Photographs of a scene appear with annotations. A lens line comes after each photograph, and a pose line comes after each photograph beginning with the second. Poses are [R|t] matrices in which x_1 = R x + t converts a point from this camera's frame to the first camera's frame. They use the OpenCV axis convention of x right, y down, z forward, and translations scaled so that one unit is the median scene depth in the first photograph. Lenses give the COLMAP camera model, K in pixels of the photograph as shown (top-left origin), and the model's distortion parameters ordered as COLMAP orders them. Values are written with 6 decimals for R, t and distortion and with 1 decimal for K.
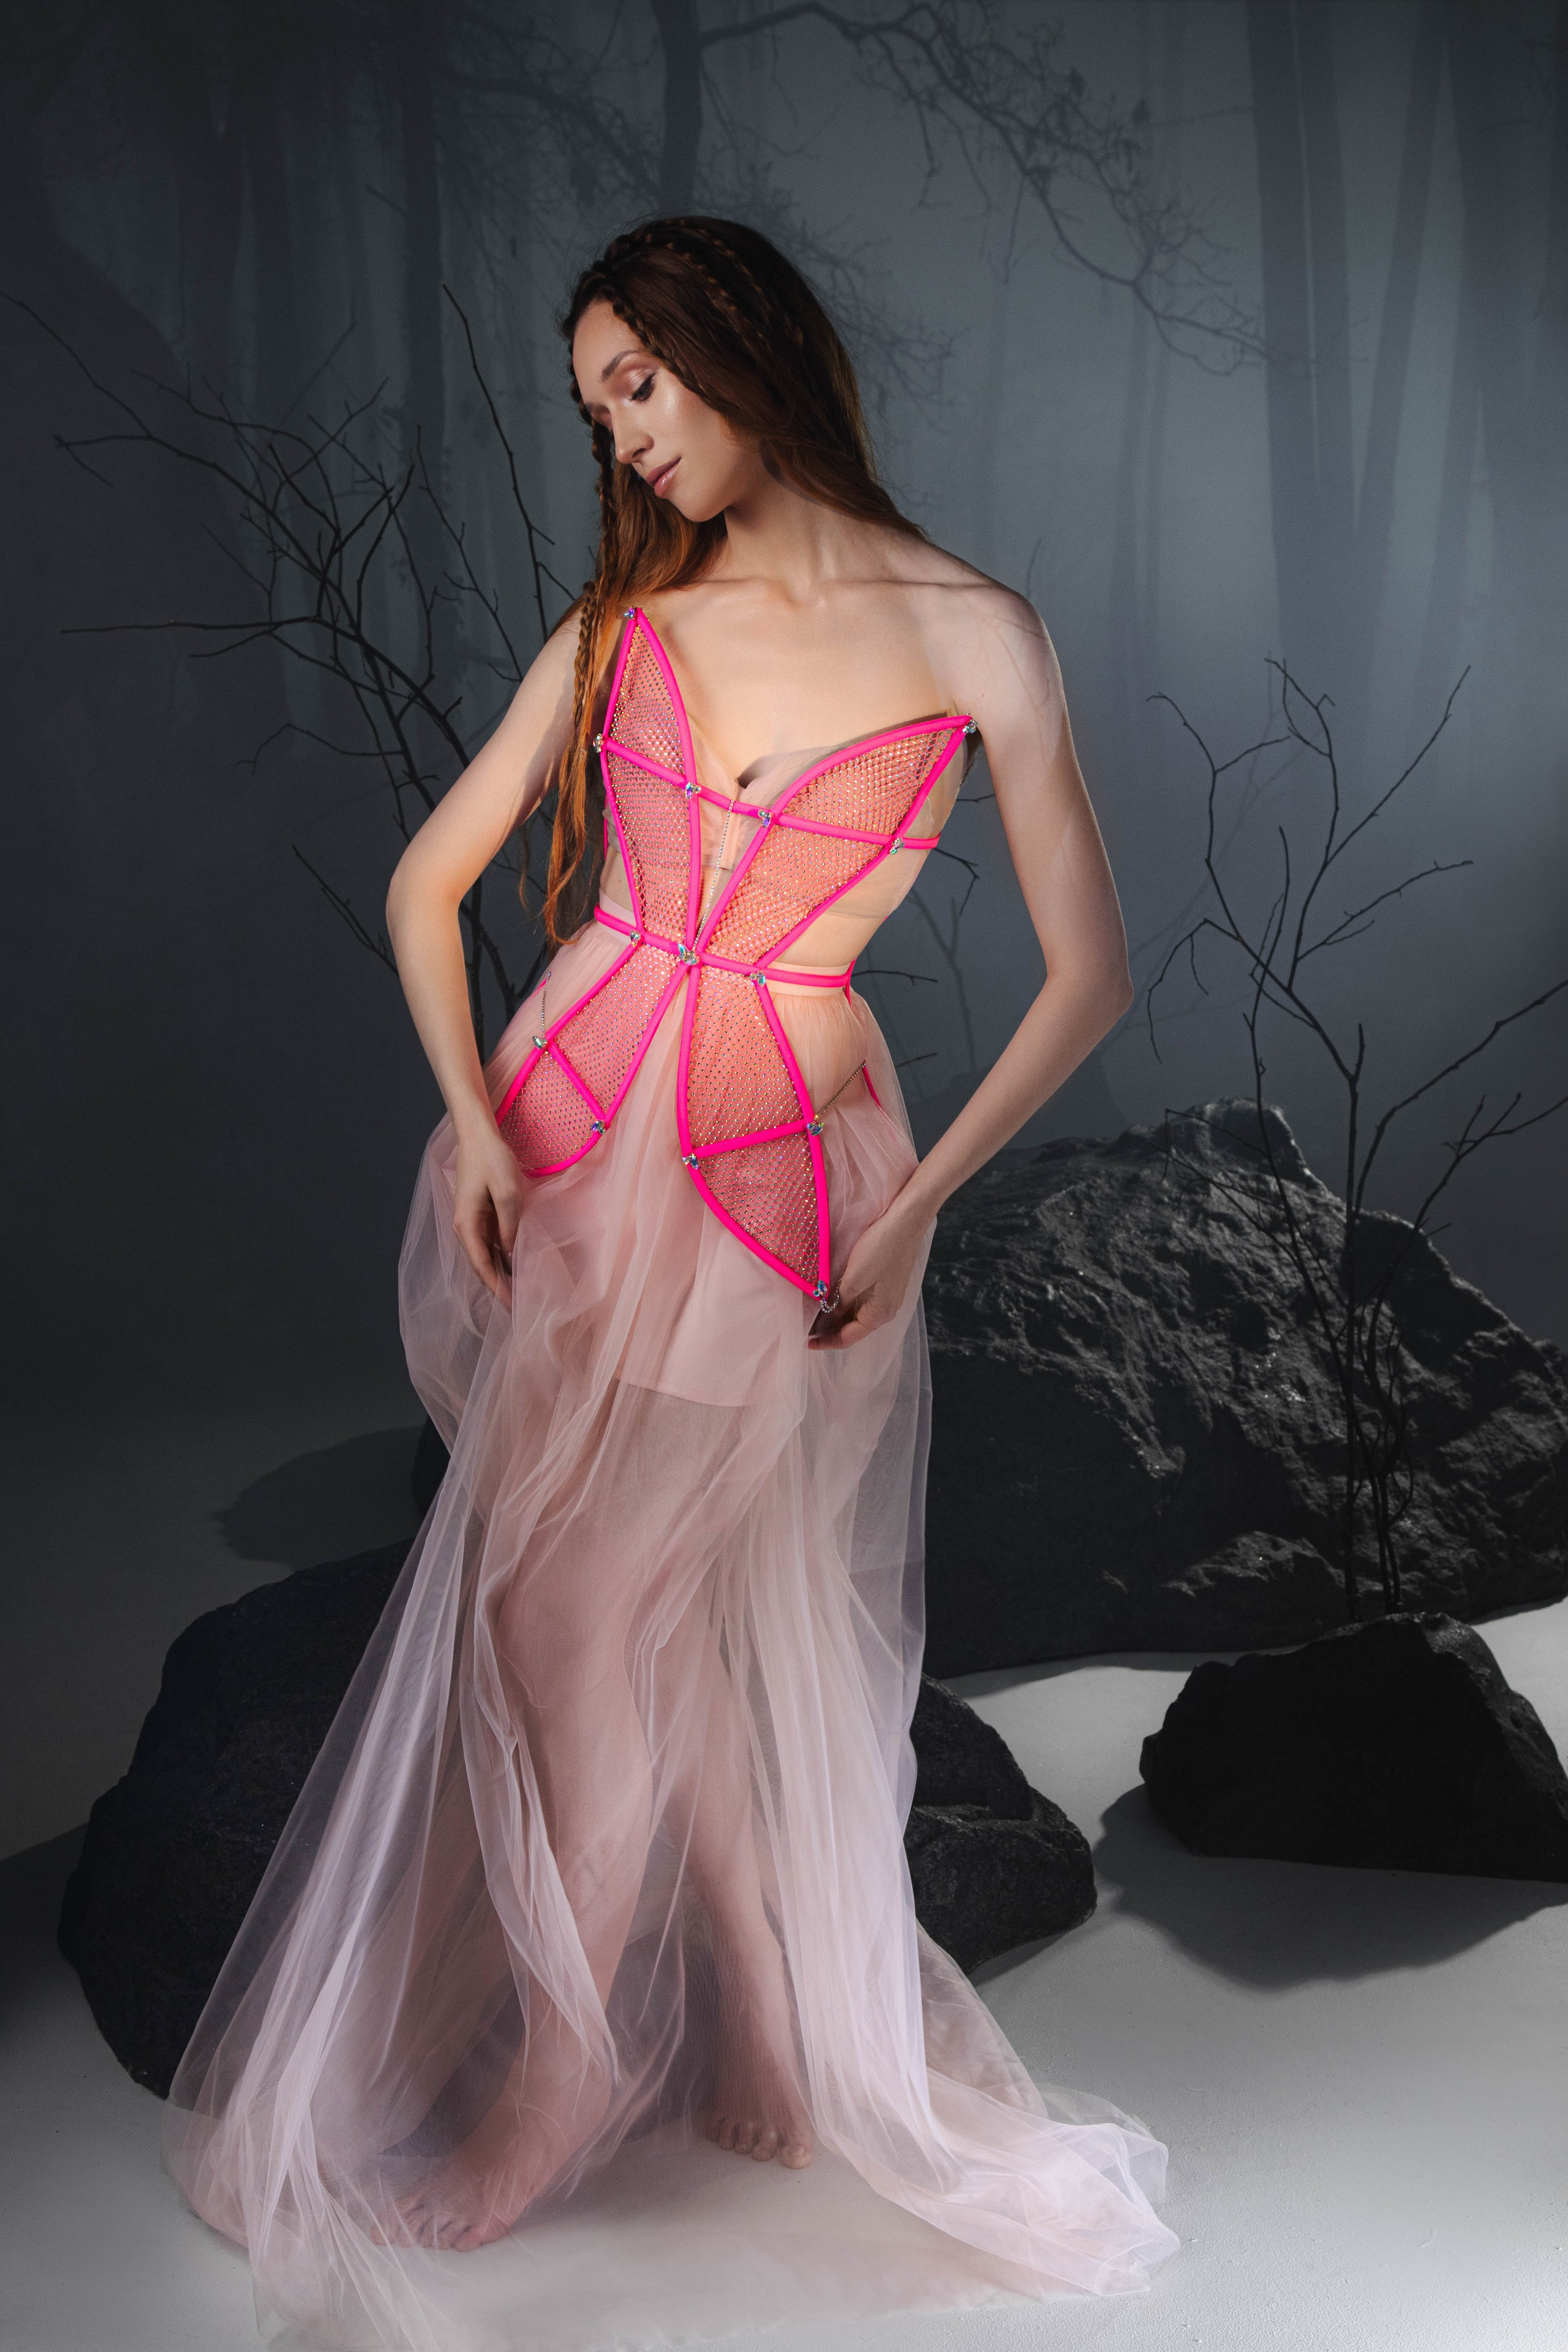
lens RADIAL K [[3230.3, 0, 722.0], [0, 3230.3, 1227.6], [0, 0, 1]] dist [0.168727, 0.000000]
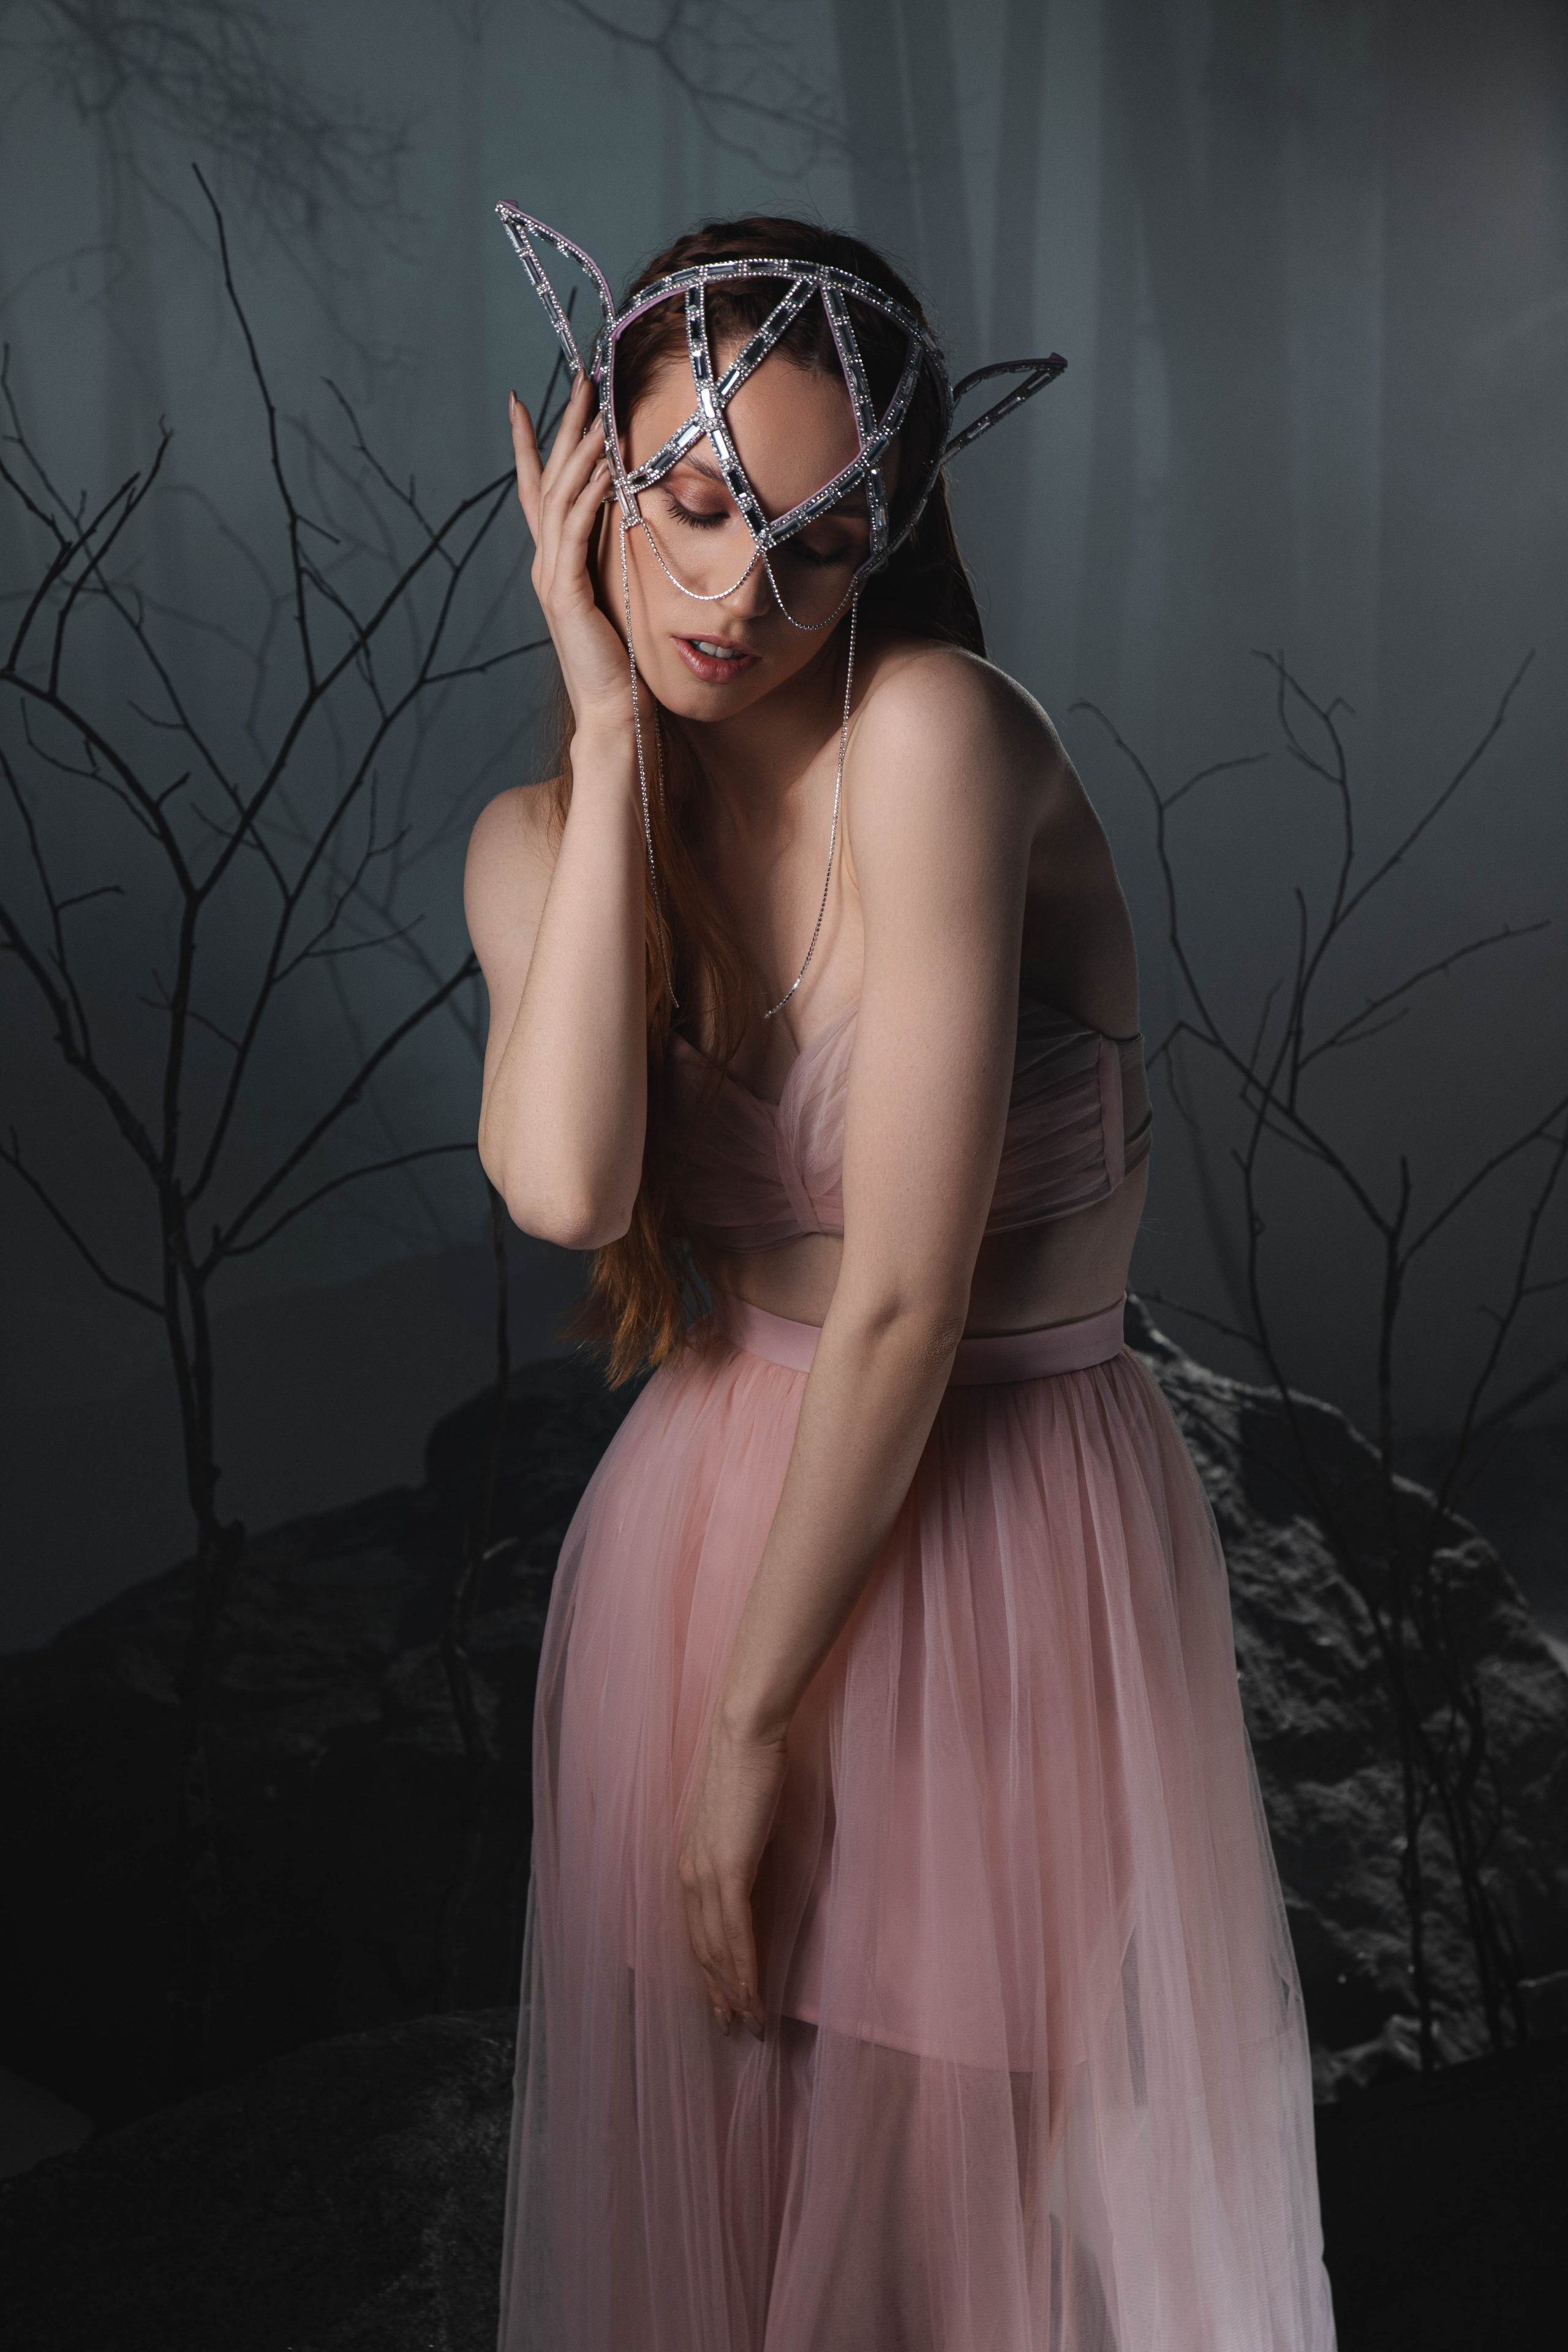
lens RADIAL K [[4695.1, 0, 807.9], [0, 4695.1, 1165.6], [0, 0, 1]] dist [0.430638, 0.000000]
pose [[0.964741, -0.070414, 0.253608, -0.156759], [0.077824, 0.996780, -0.019291, -0.042593], [-0.251433, 0.038348, 0.967115, 0.036346]]
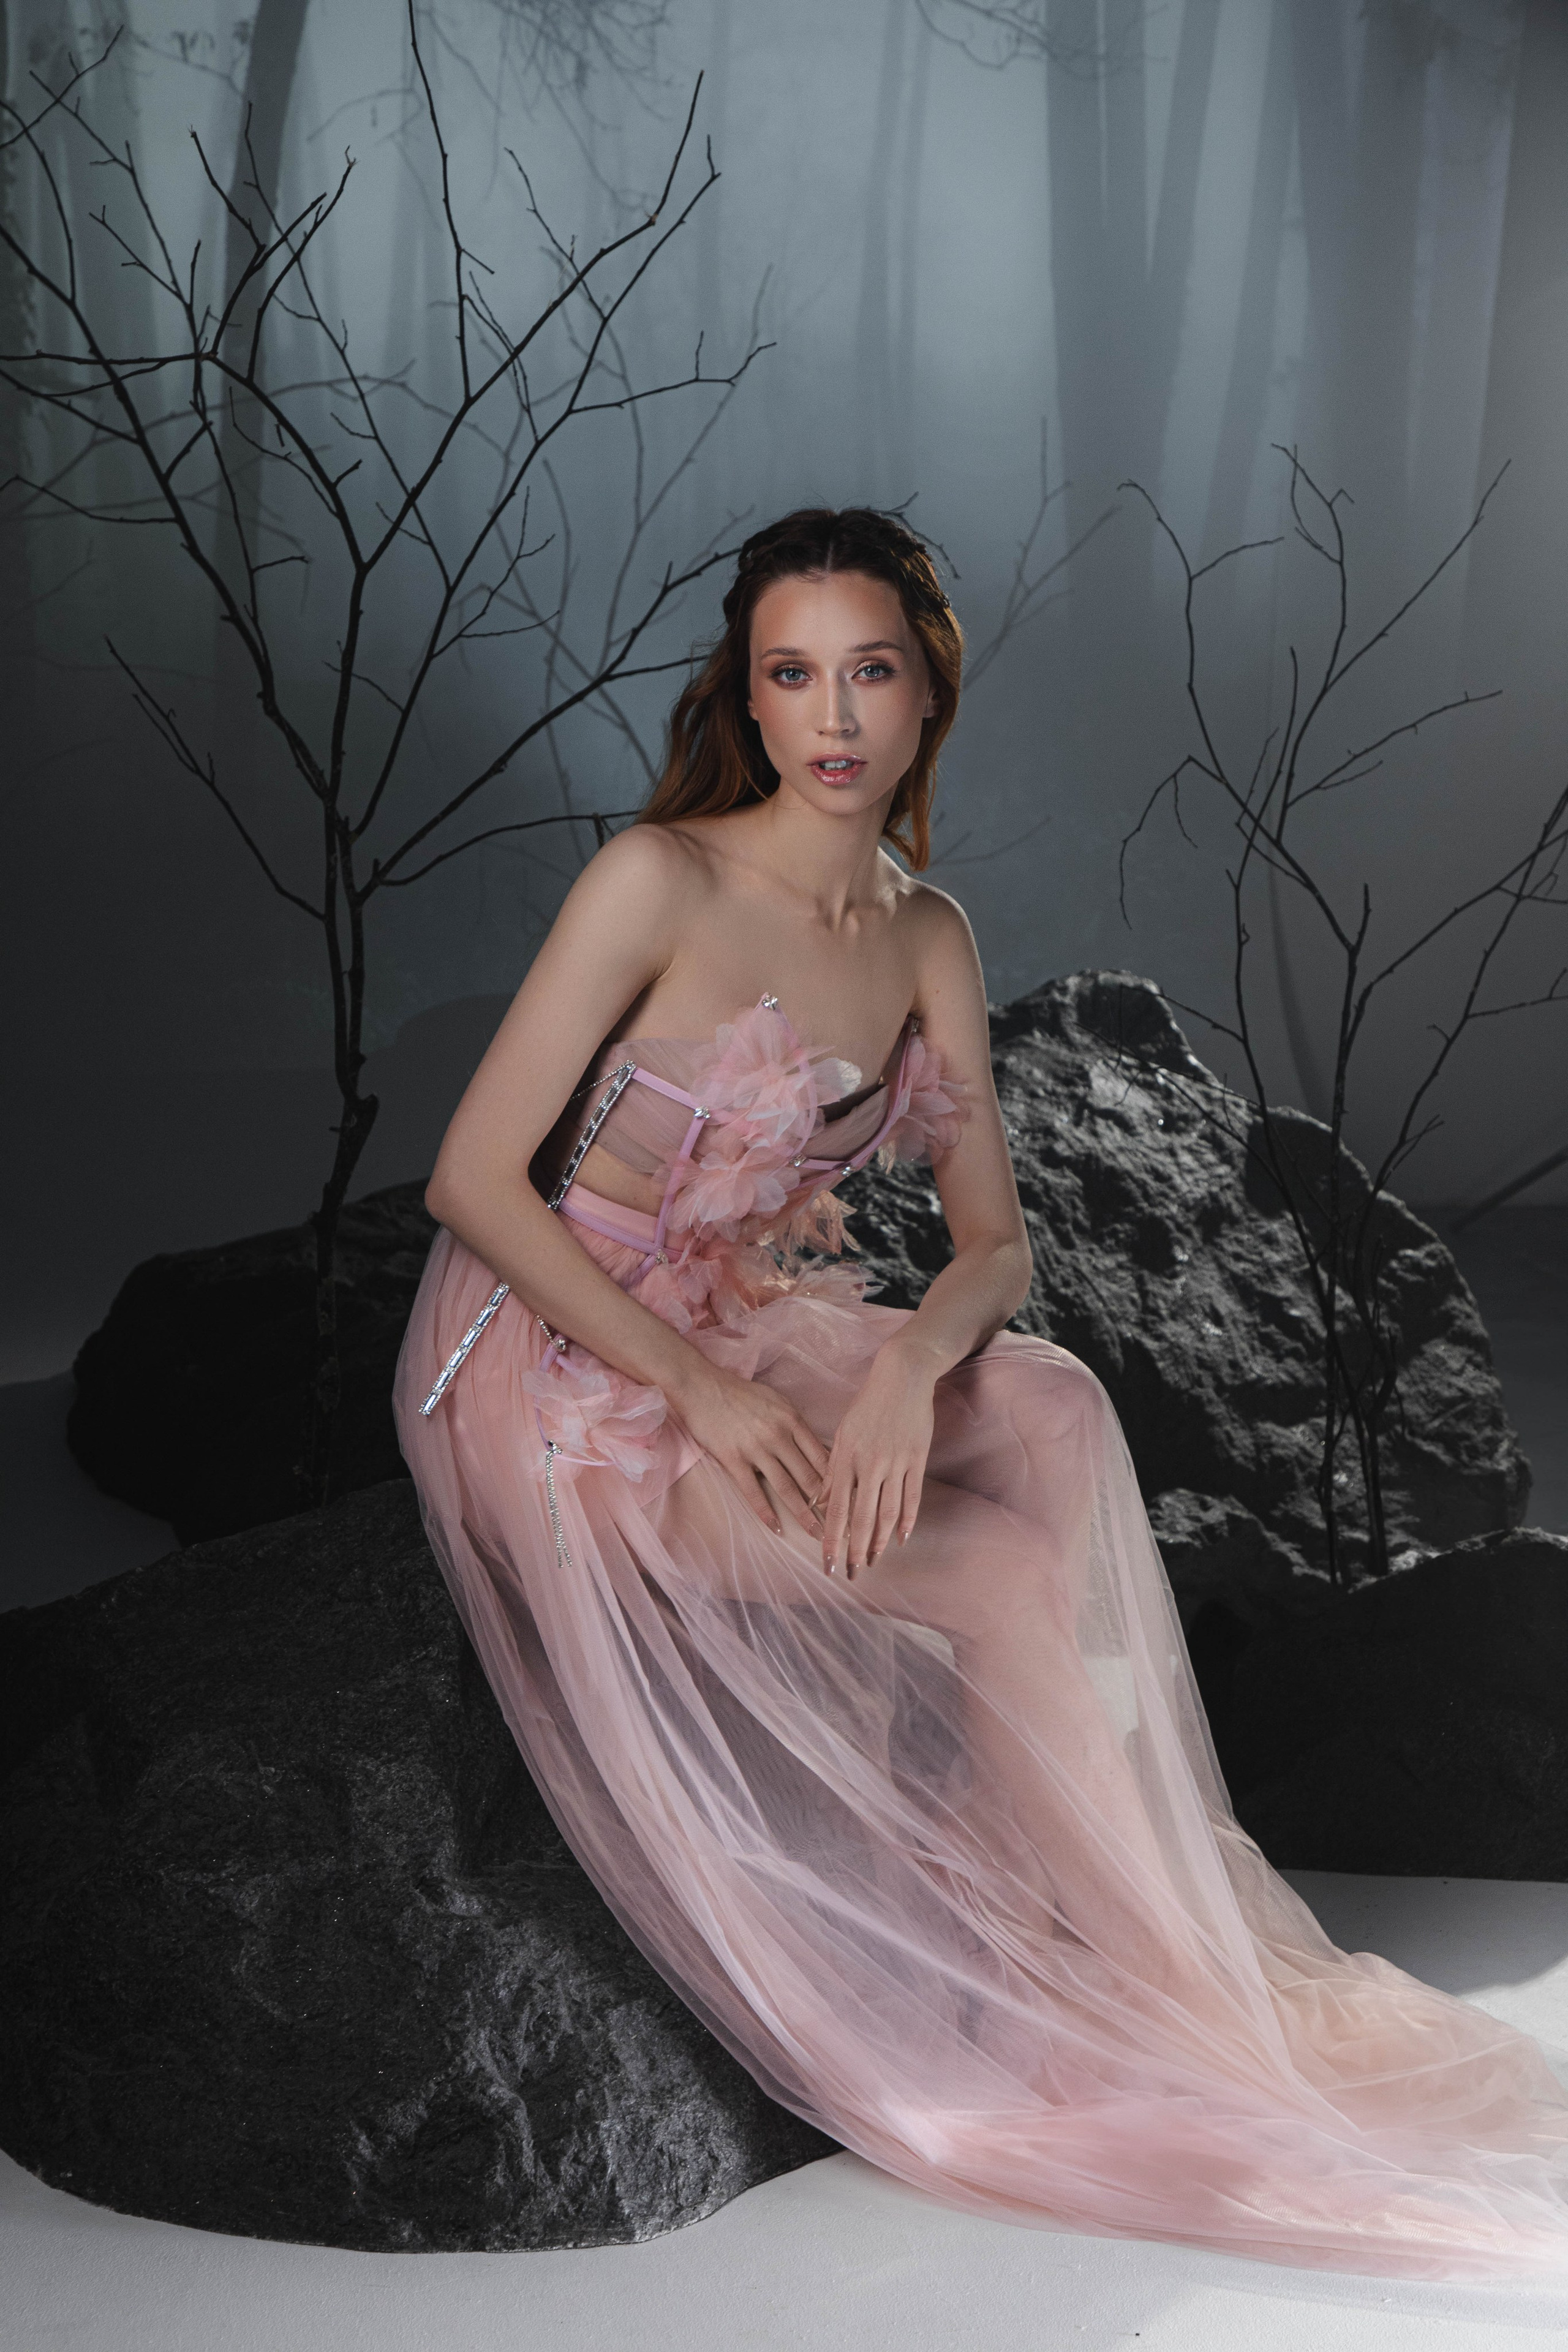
lens RADIAL K [[4164.3, 0, 798.6], [0, 4164.3, 1218.9], [0, 0, 1]] dist [0.314725, 0.000000]
pose [[0.981116, -0.002422, 0.193404, -0.132883], [-0.001733, 0.999771, 0.021311, 0.001030], [-0.193412, -0.021243, 0.980888, -0.034522]]
